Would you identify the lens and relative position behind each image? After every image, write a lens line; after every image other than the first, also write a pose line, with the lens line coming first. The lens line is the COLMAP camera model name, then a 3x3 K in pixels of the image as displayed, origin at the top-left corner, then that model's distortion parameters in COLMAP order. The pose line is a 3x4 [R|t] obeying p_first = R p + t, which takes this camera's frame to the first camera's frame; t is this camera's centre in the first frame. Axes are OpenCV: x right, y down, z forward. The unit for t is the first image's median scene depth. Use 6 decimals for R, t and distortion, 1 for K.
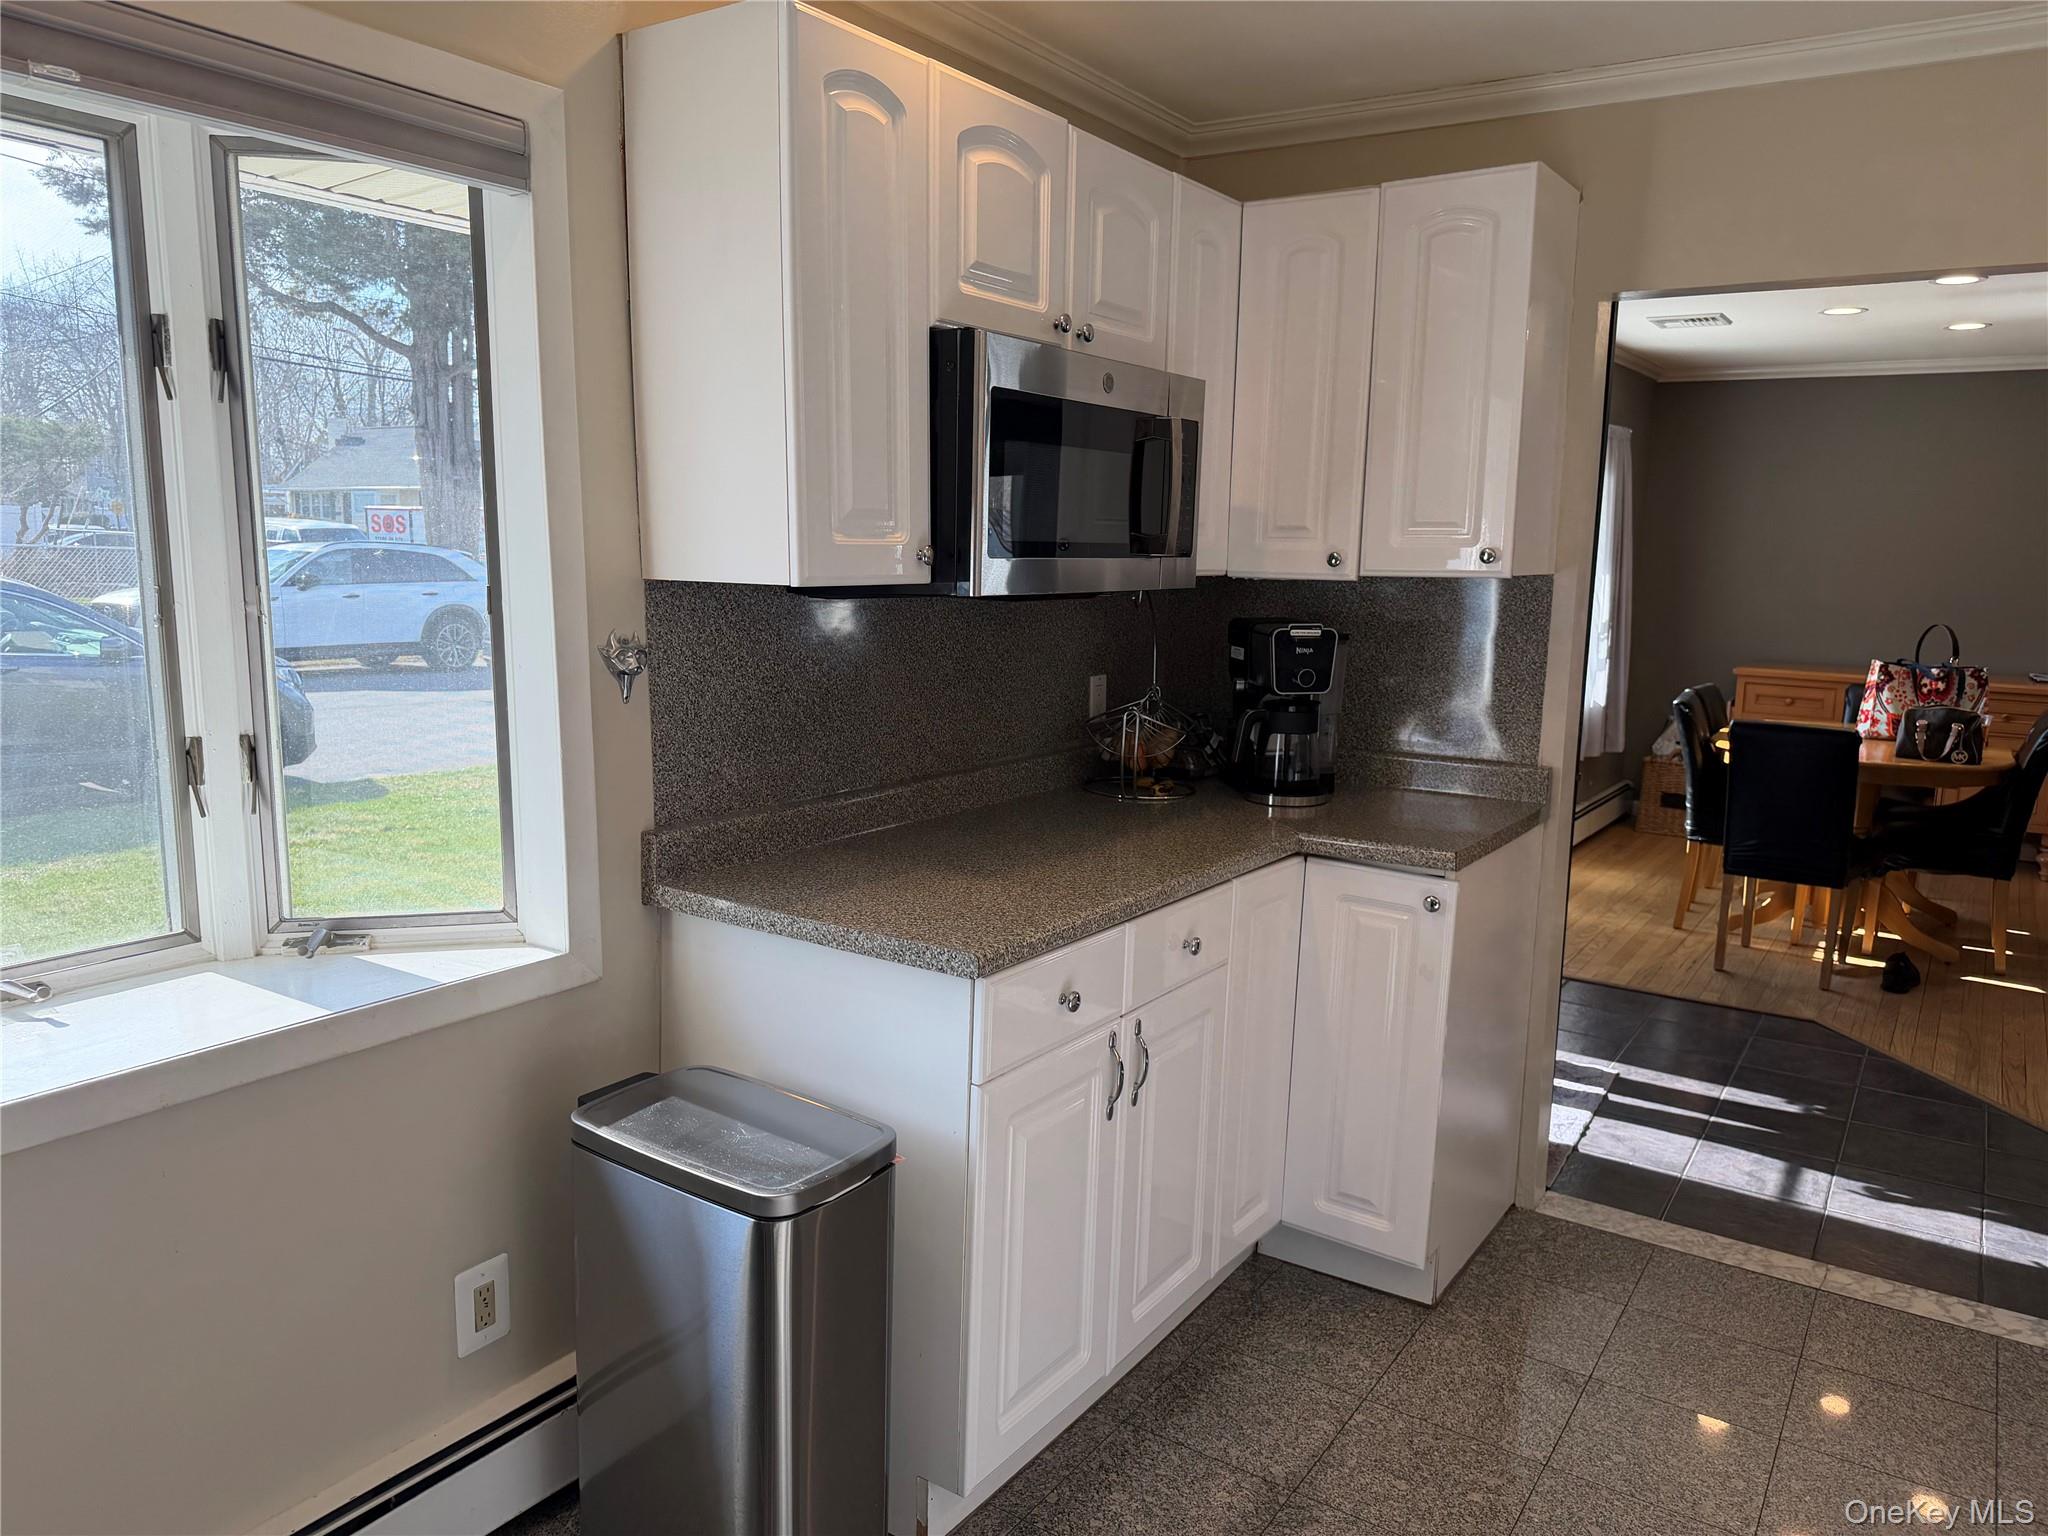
lens RADIAL K [[1460.8, 0, 1024.0], [0, 1460.8, 768.0], [0, 0, 1]] dist [0.033900, -0.003669]
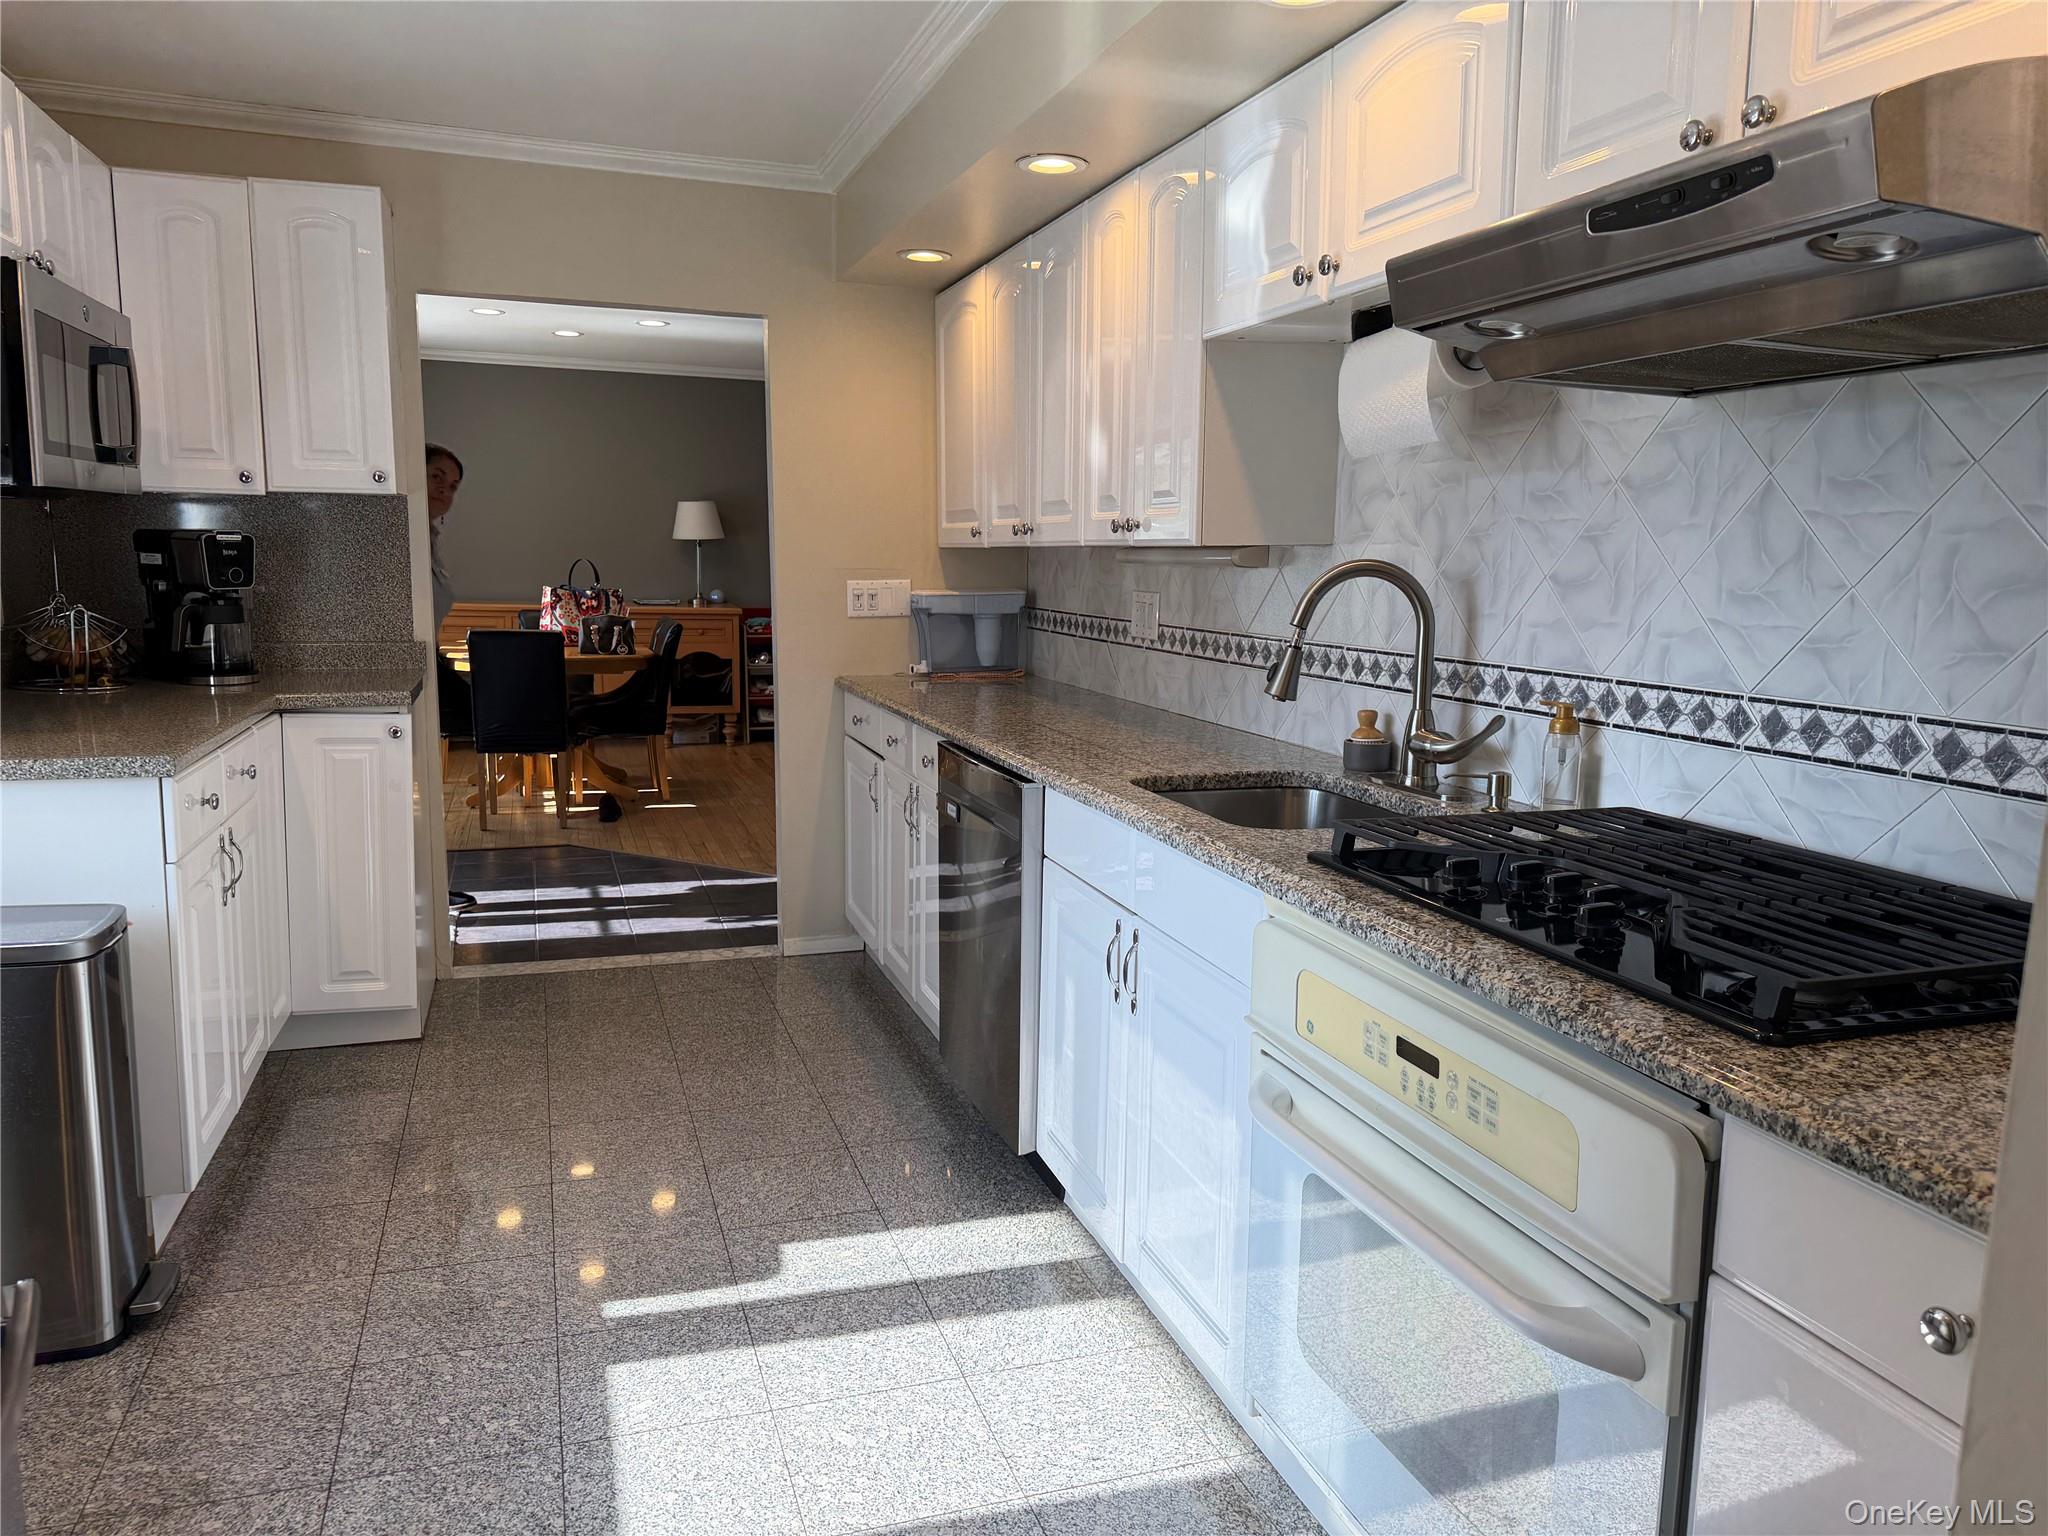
lens RADIAL K [[1554.8, 0, 1024.0], [0, 1554.8, 768.0], [0, 0, 1]] dist [-0.085584, -0.003925]
pose [[0.625411, -0.106082, 0.773051, -0.363438], [0.099017, 0.993496, 0.056226, 0.085312], [-0.773988, 0.041381, 0.631847, -0.259871]]
